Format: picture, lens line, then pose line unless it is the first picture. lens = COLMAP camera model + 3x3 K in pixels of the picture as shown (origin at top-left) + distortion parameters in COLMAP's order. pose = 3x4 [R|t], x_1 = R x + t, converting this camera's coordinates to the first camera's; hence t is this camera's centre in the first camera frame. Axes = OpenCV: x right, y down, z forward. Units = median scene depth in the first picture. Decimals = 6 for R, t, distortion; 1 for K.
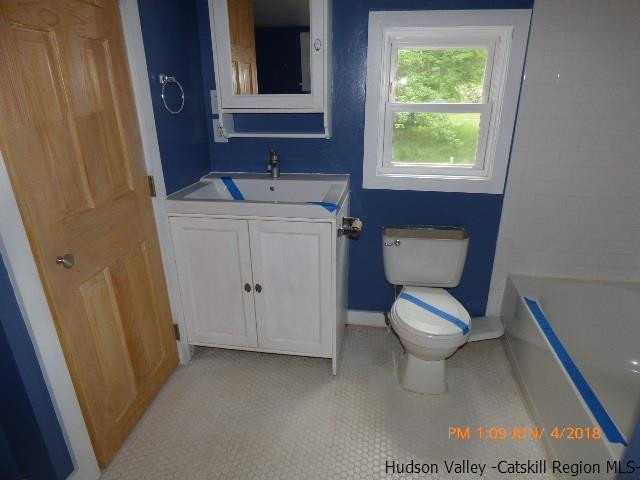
lens RADIAL K [[390.9, 0, 321.6], [0, 390.9, 241.3], [0, 0, 1]] dist [-0.004816, 0.002111]
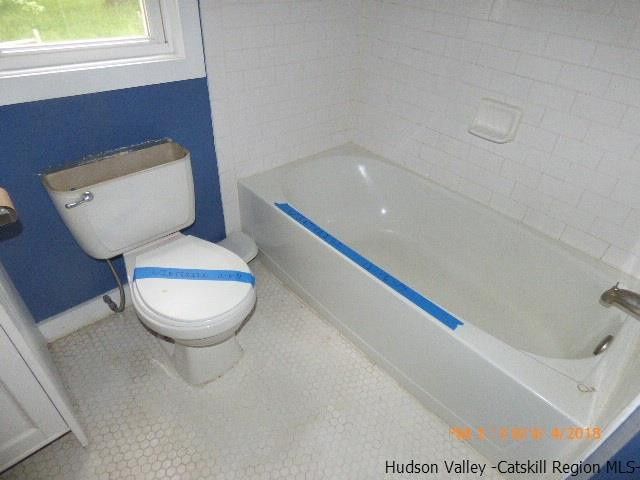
lens RADIAL K [[390.9, 0, 320.3], [0, 390.9, 236.4], [0, 0, 1]] dist [-0.004816, 0.002111]
pose [[0.617717, -0.437030, 0.653782, 0.002488], [0.234083, 0.895859, 0.377679, -0.079149], [-0.750754, -0.080259, 0.655689, 0.348808]]
